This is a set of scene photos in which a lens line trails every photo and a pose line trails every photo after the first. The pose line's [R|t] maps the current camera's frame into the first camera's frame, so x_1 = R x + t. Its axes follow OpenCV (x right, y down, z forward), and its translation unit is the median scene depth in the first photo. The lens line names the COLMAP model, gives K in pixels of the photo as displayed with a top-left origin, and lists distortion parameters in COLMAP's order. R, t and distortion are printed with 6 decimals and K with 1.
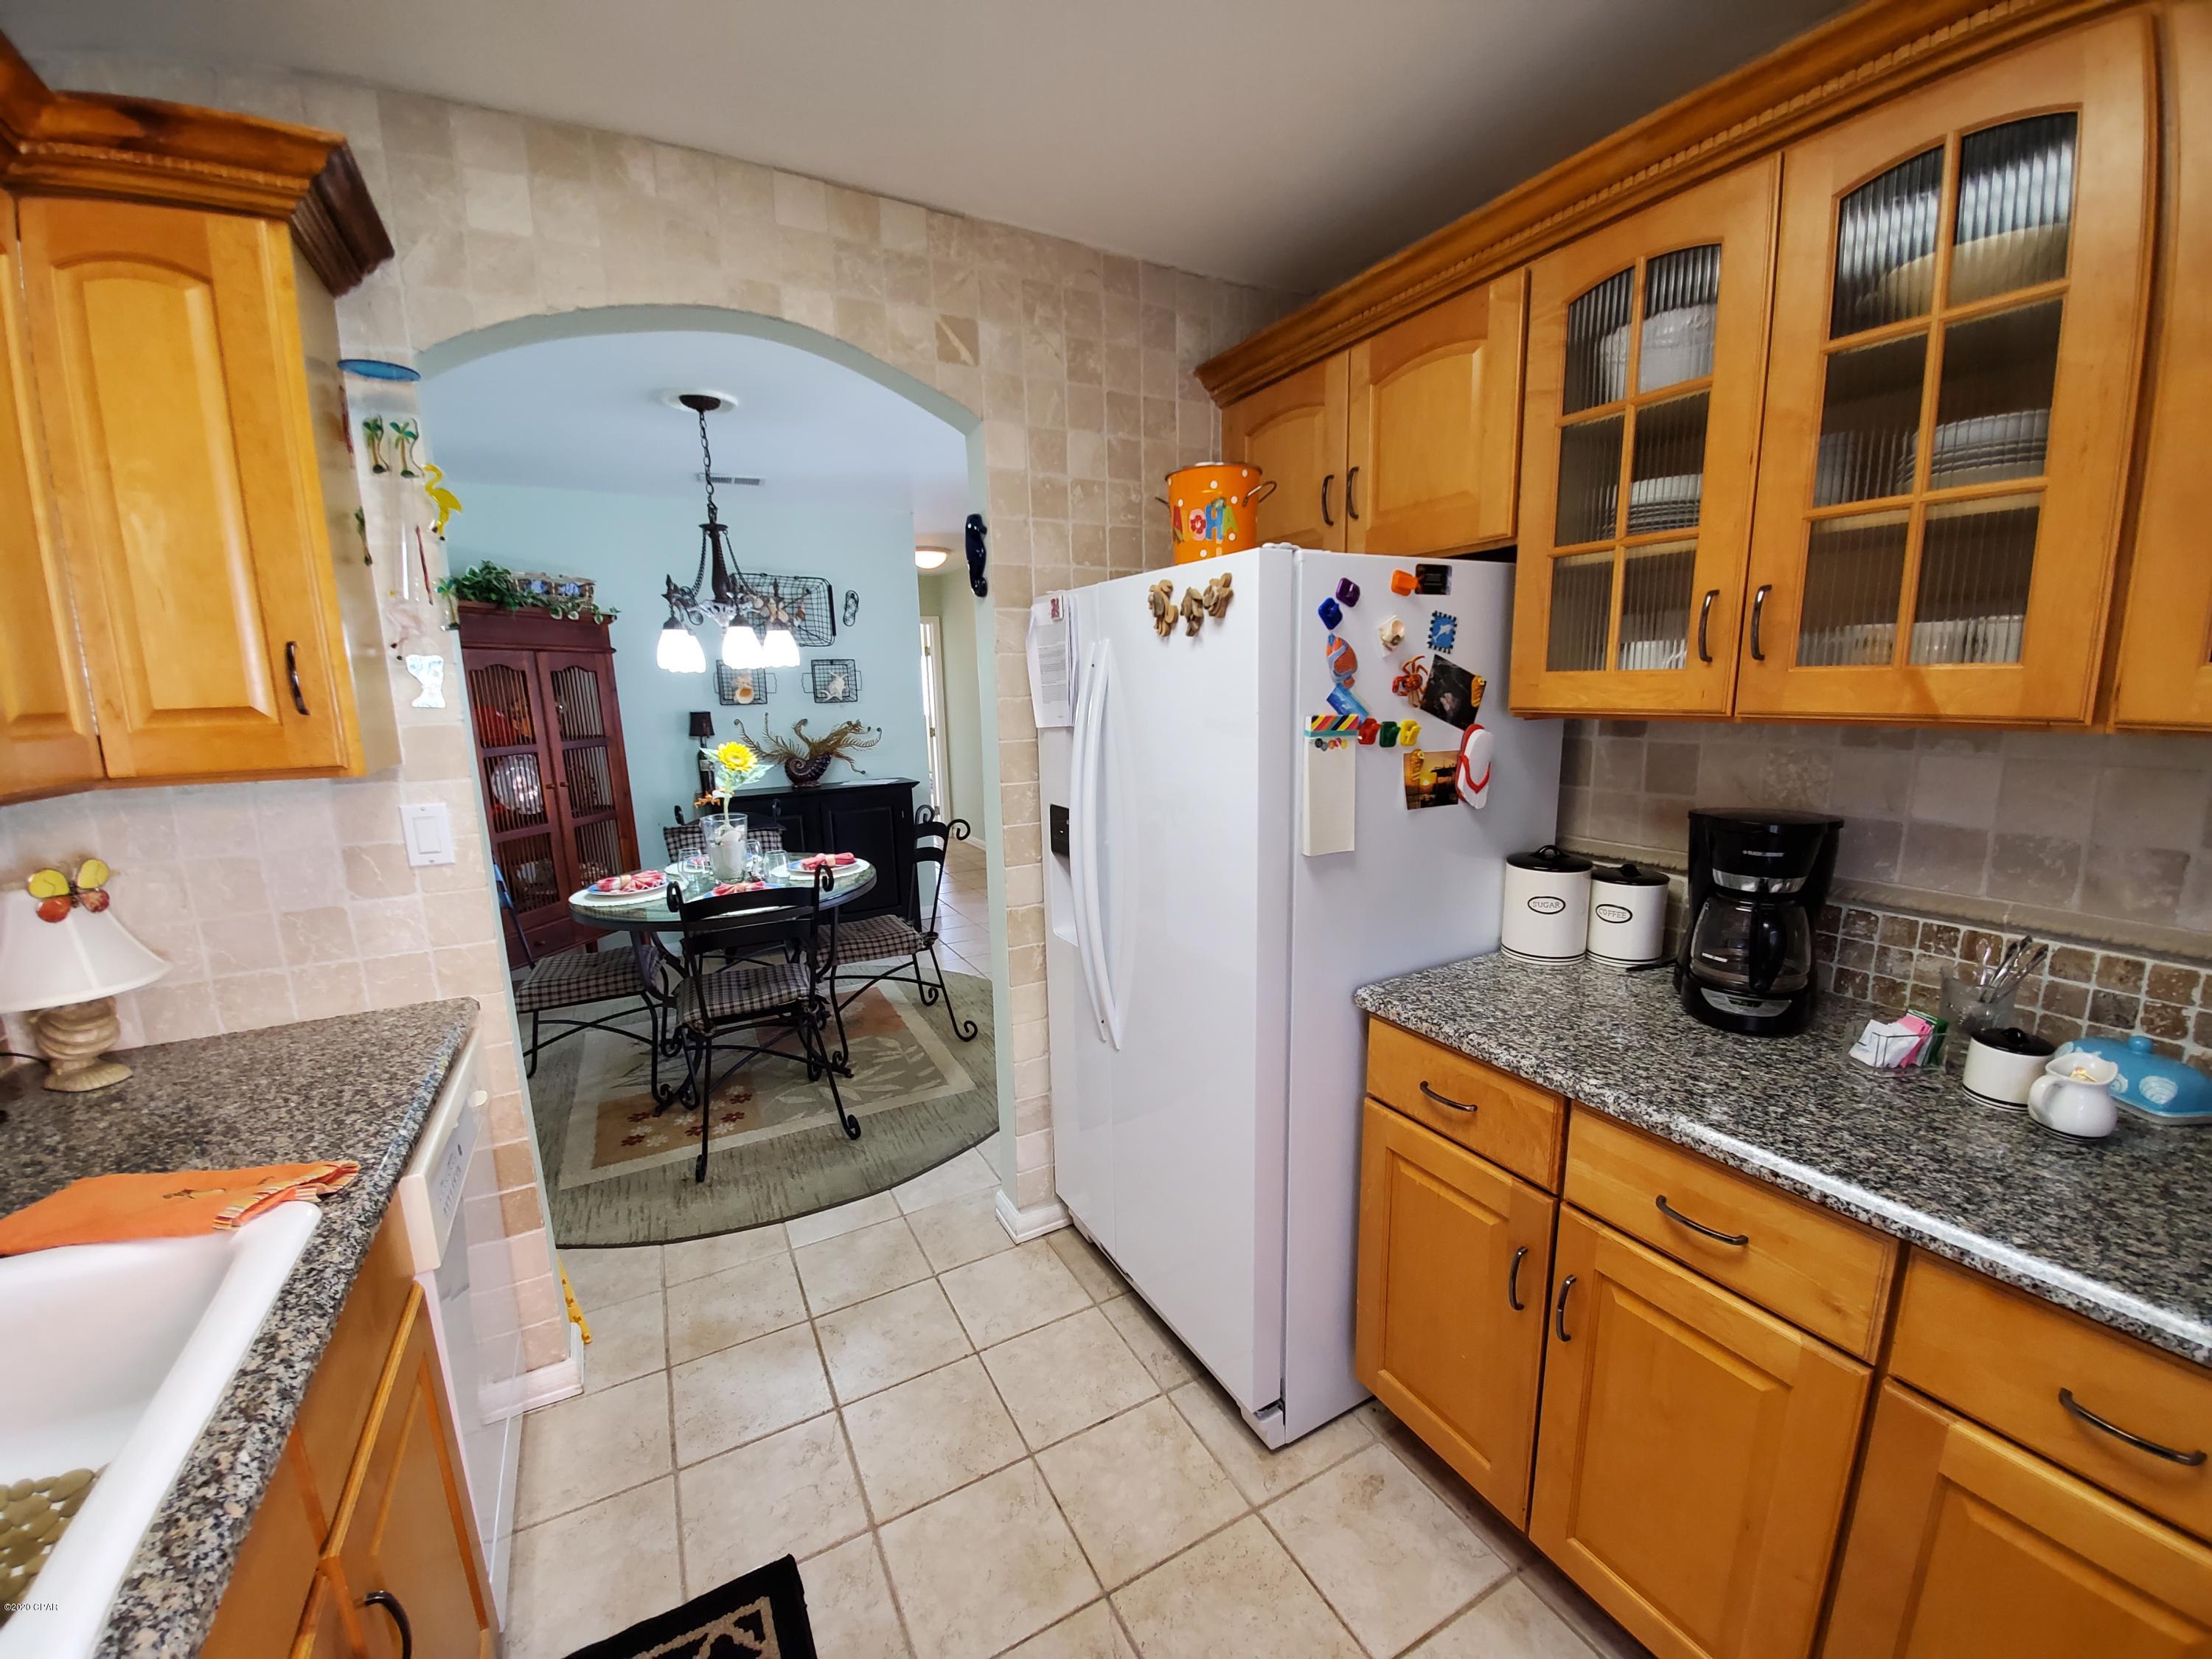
lens RADIAL K [[883.2, 0, 1116.2], [0, 883.2, 840.7], [0, 0, 1]] dist [0.001604, -0.012436]
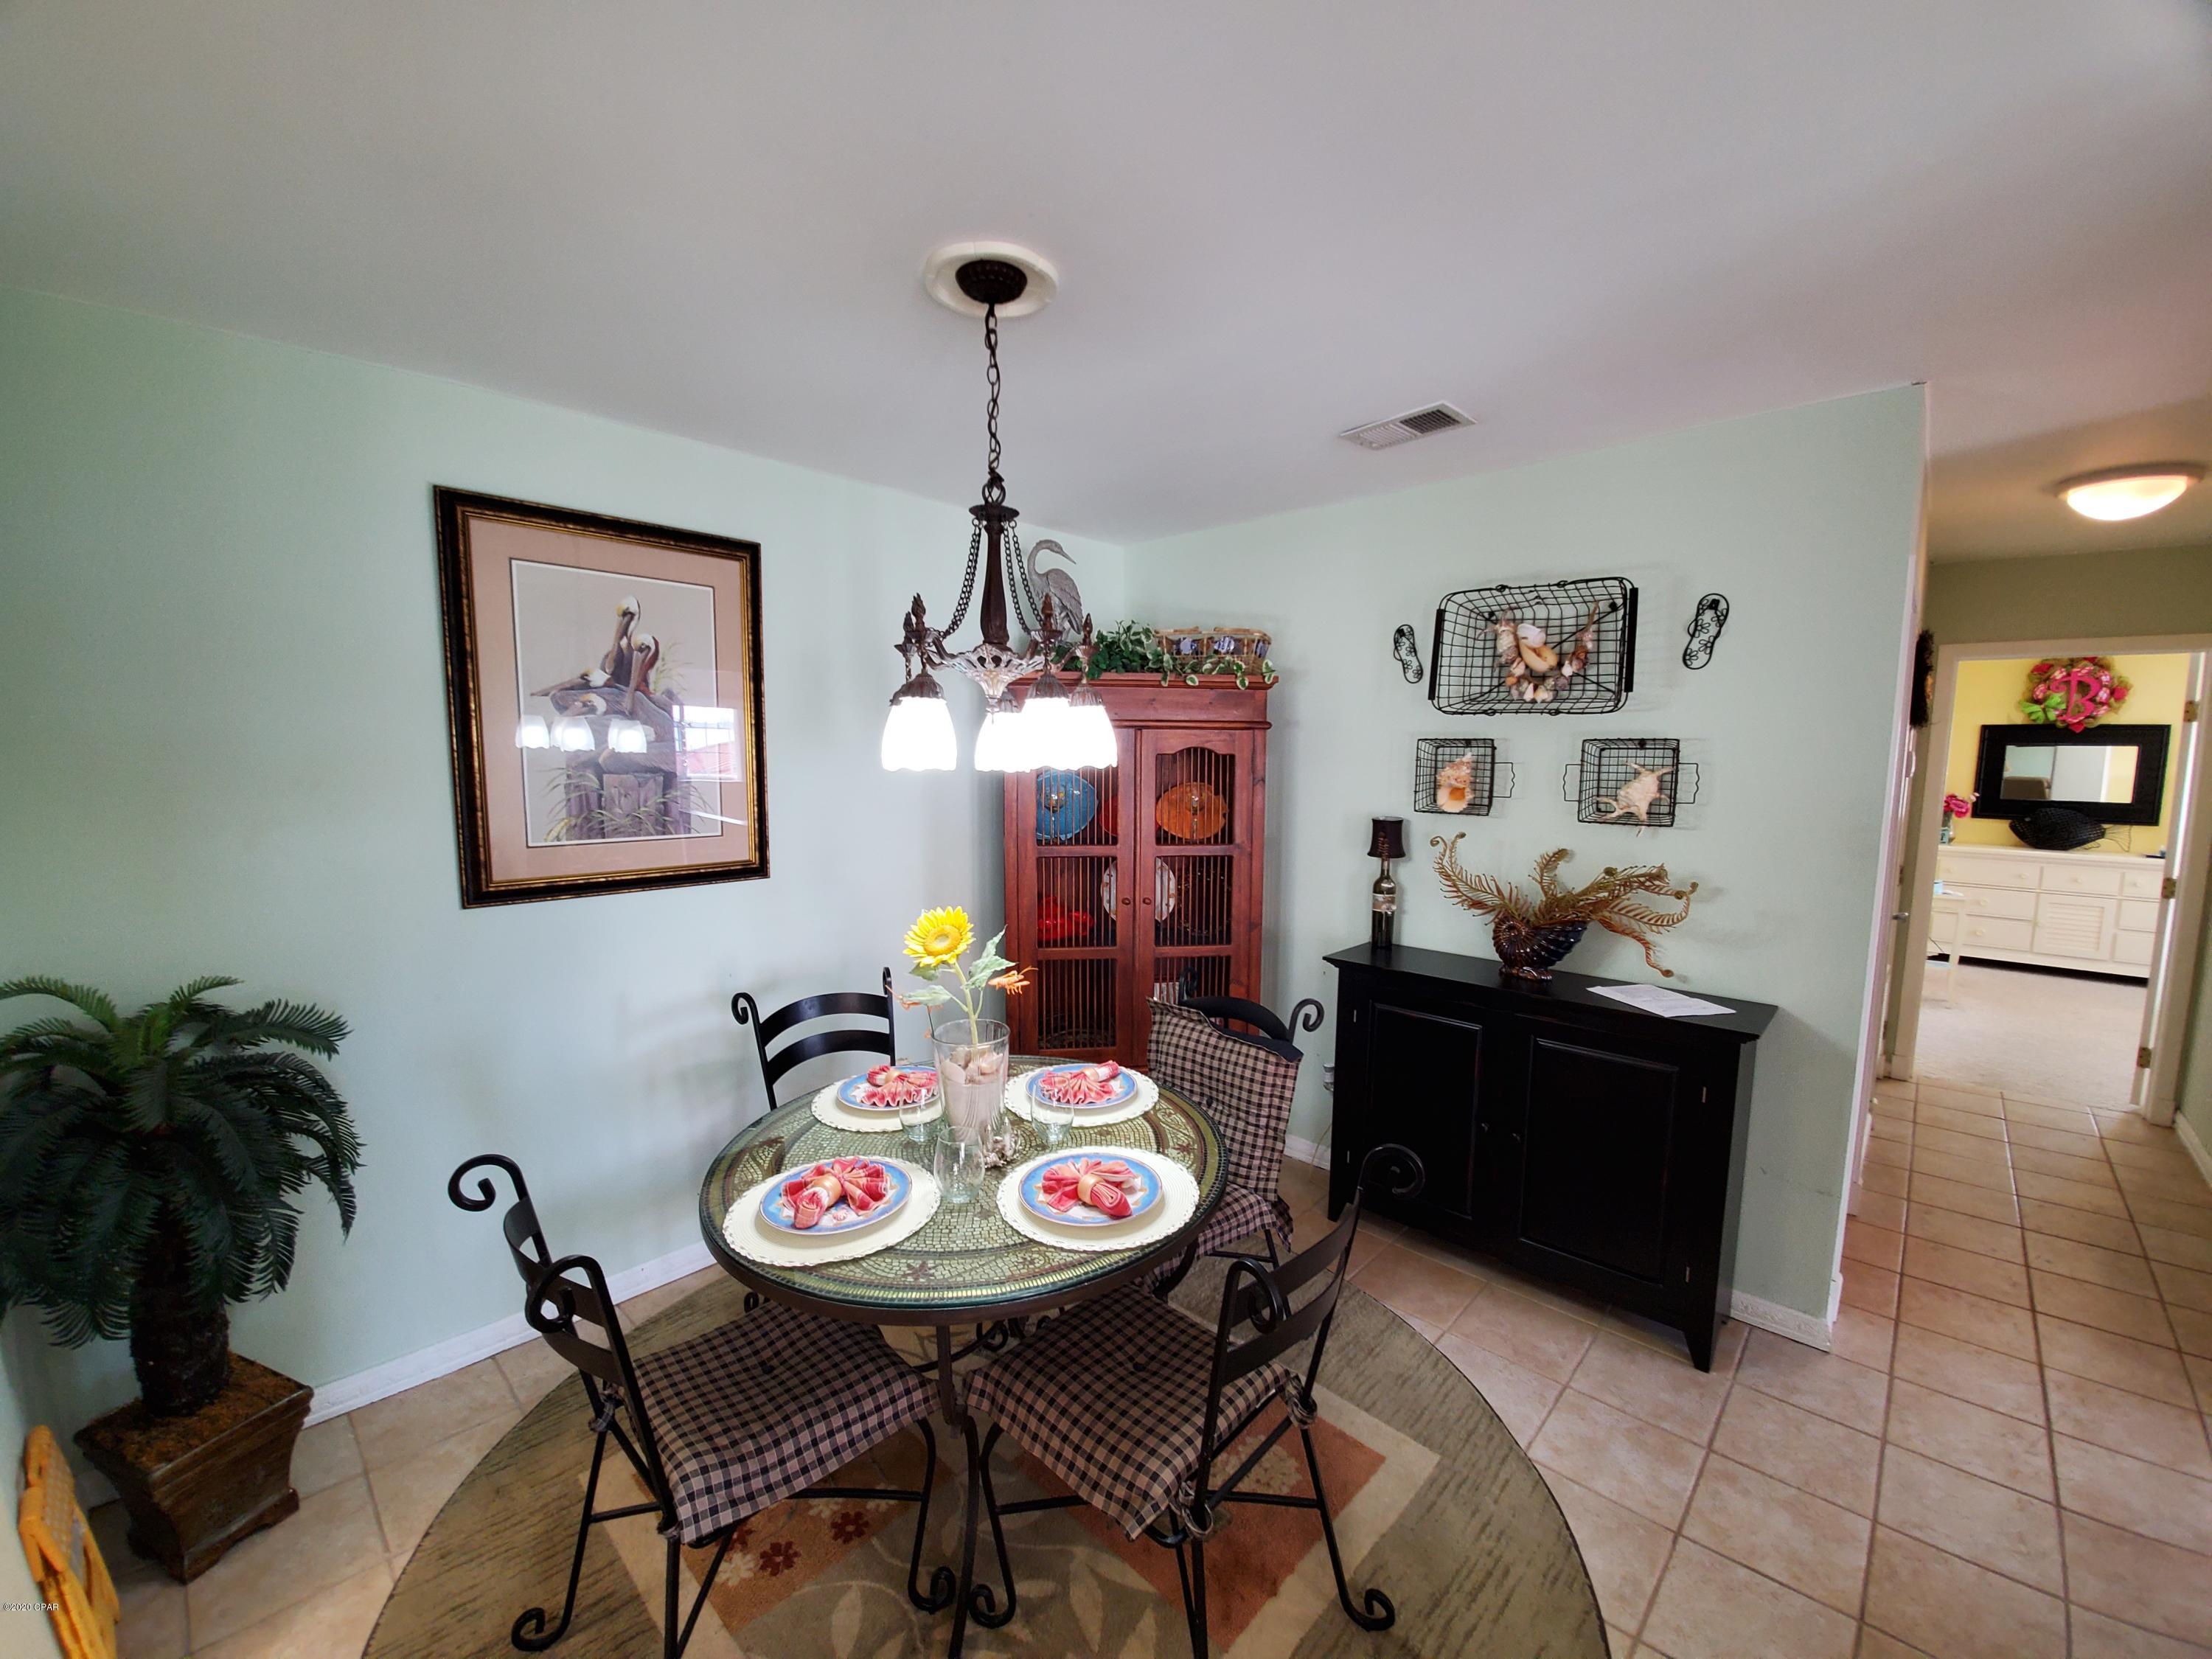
lens RADIAL K [[883.2, 0, 1116.2], [0, 883.2, 840.7], [0, 0, 1]] dist [0.001604, -0.012436]
pose [[0.304604, 0.121723, -0.944669, 0.067273], [-0.181694, 0.981014, 0.067819, -0.136596], [0.934988, 0.150983, 0.320937, 0.608942]]
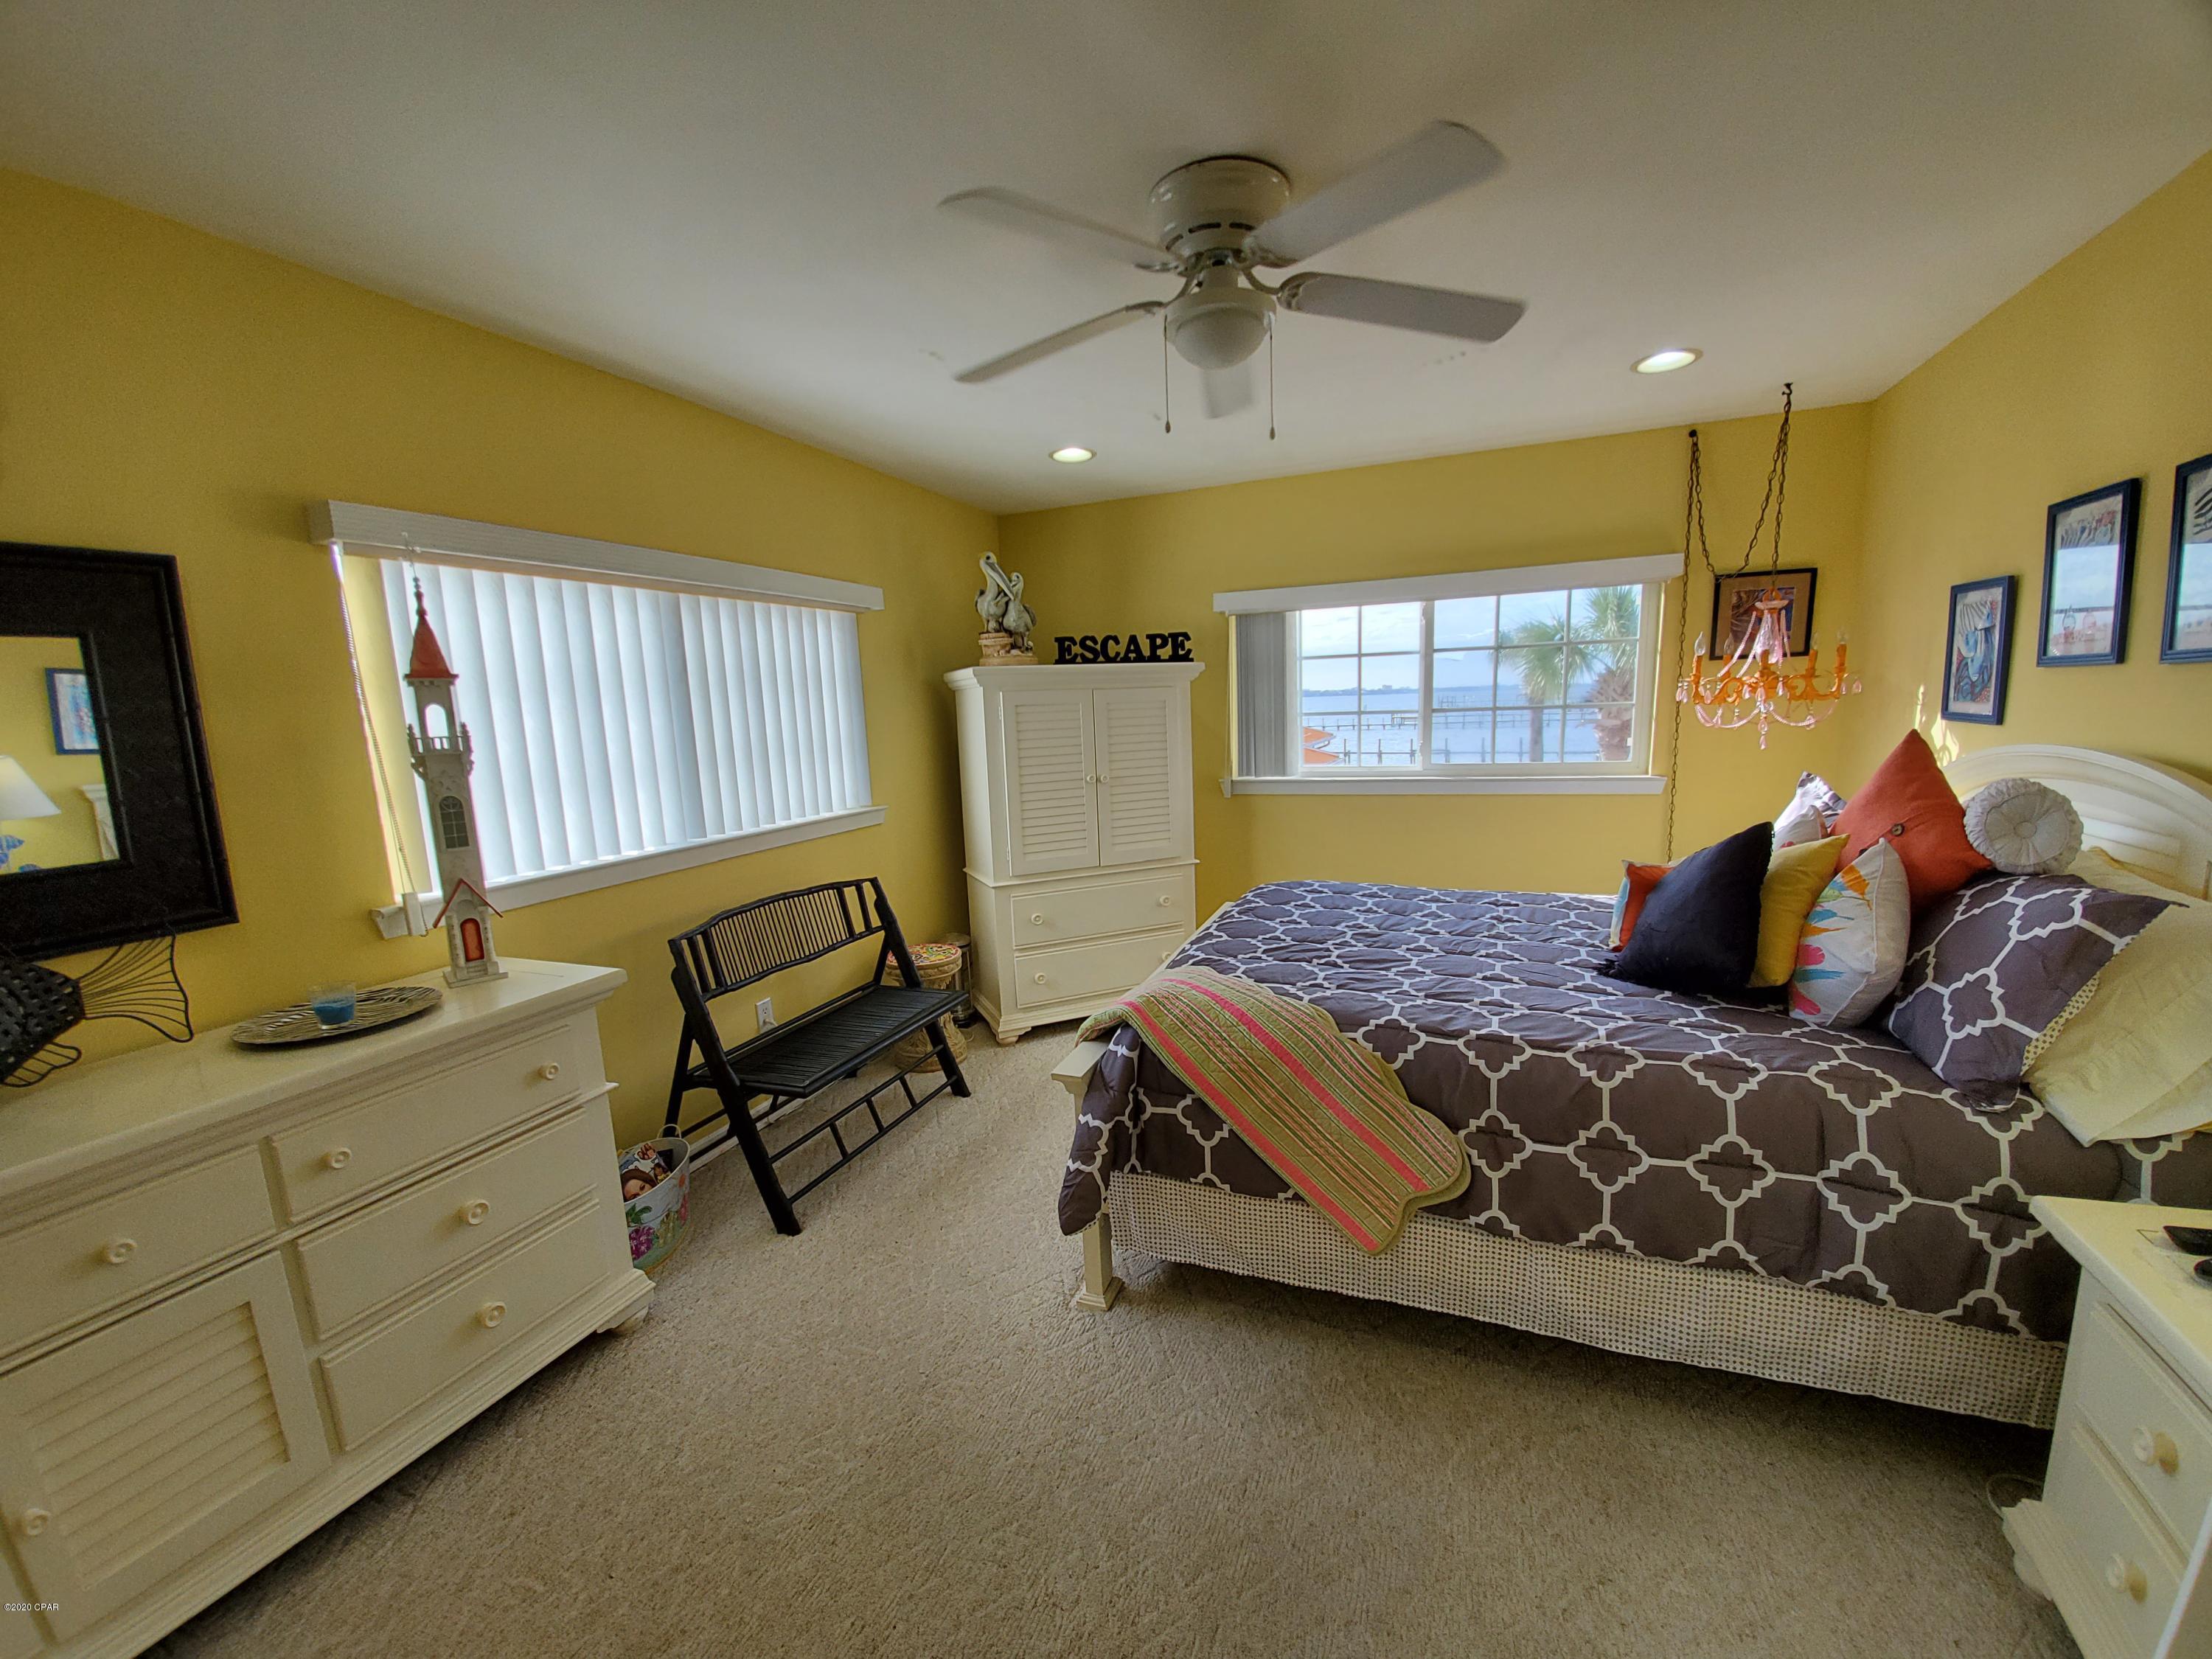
lens RADIAL K [[883.2, 0, 1116.2], [0, 883.2, 840.7], [0, 0, 1]] dist [0.001604, -0.012436]
pose [[0.781479, -0.109086, 0.614321, -0.165780], [0.140831, 0.990028, -0.003351, -0.203359], [-0.607829, 0.089135, 0.789049, 1.072424]]
